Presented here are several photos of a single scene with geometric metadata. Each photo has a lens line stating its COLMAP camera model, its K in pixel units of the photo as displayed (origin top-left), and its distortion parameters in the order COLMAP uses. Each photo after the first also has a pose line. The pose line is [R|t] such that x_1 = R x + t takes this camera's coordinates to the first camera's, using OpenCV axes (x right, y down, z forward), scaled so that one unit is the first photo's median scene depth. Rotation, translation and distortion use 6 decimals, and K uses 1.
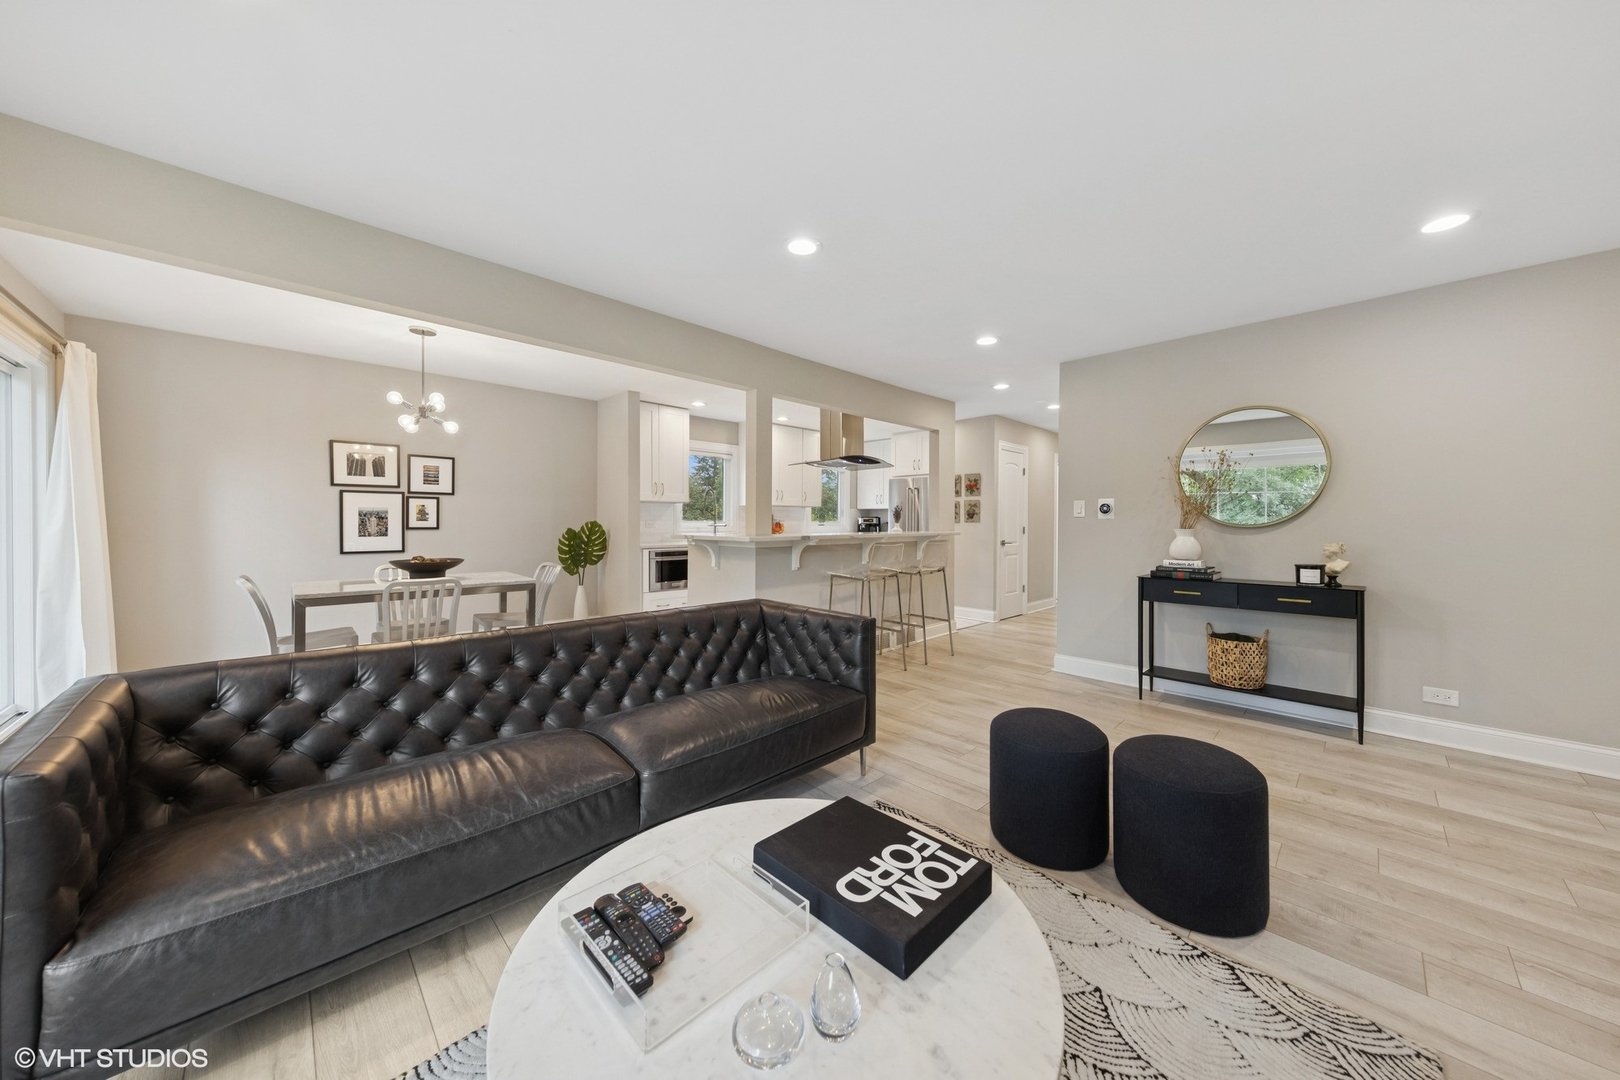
lens RADIAL K [[556.7, 0, 829.1], [0, 556.7, 523.9], [0, 0, 1]] dist [0.006861, 0.000033]
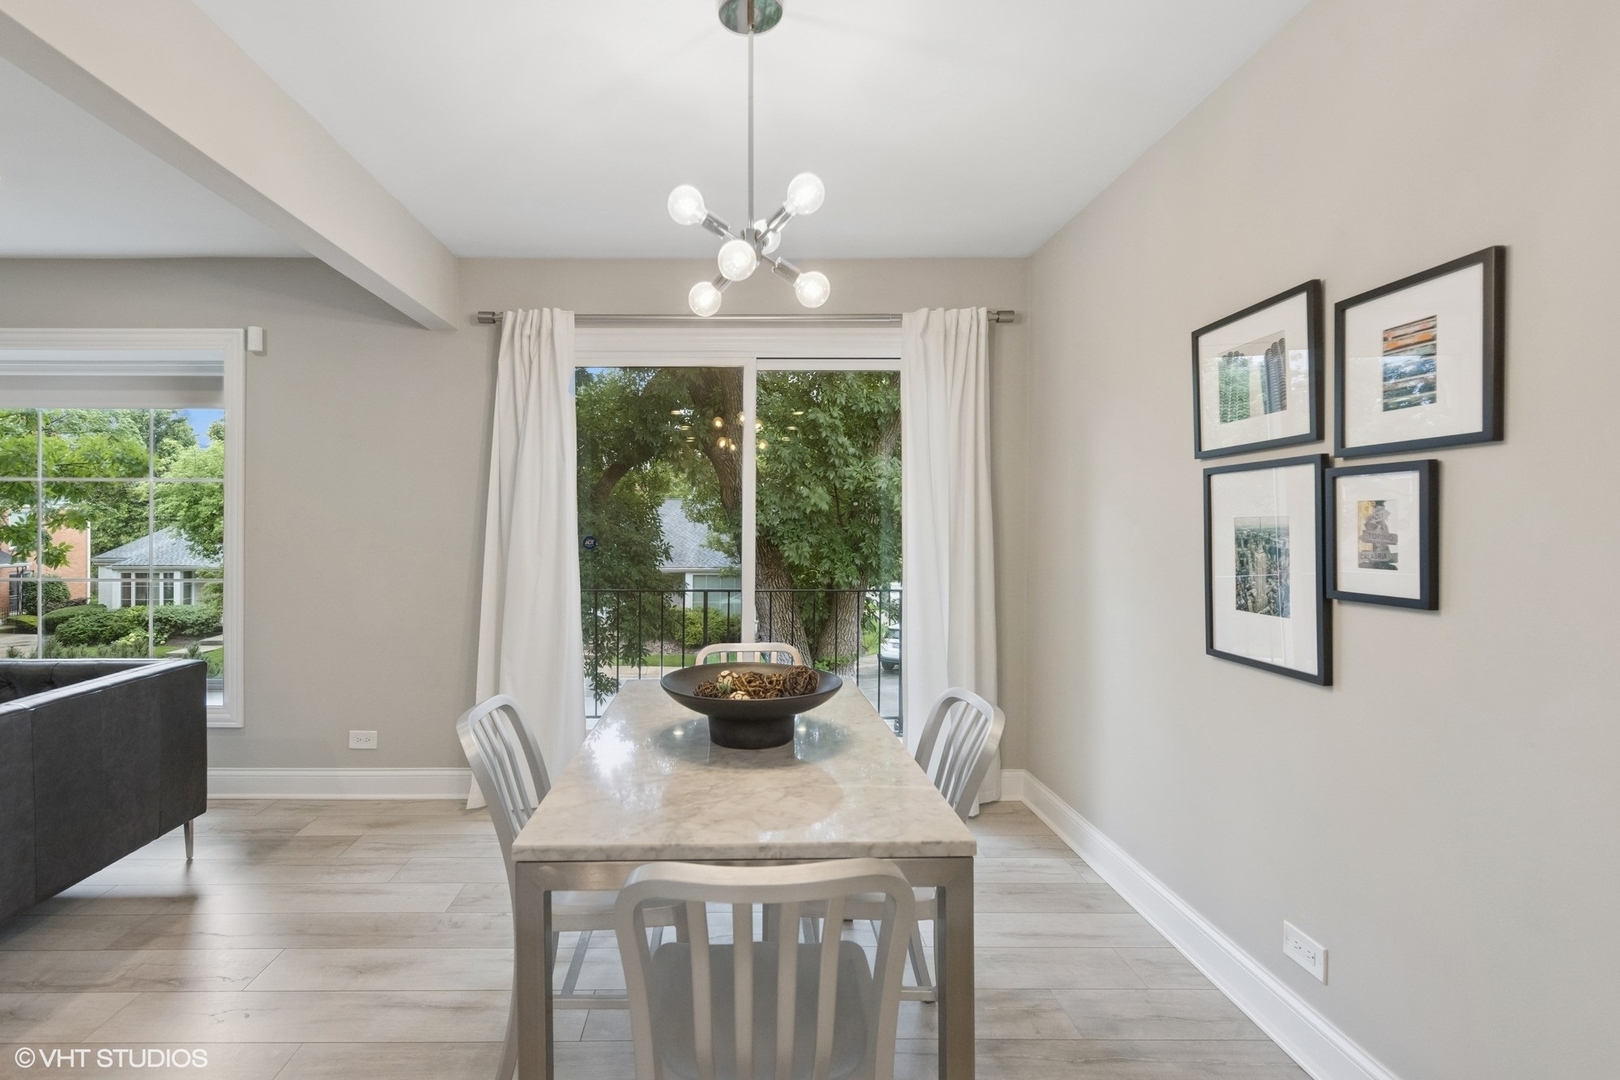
lens RADIAL K [[729.9, 0, 745.9], [0, 729.9, 532.5], [0, 0, 1]] dist [0.003165, -0.000539]
pose [[-0.707565, 0.000714, -0.706648, -0.330157], [-0.005189, 0.999967, 0.006206, -0.021537], [0.706629, 0.008058, -0.707538, 1.058186]]
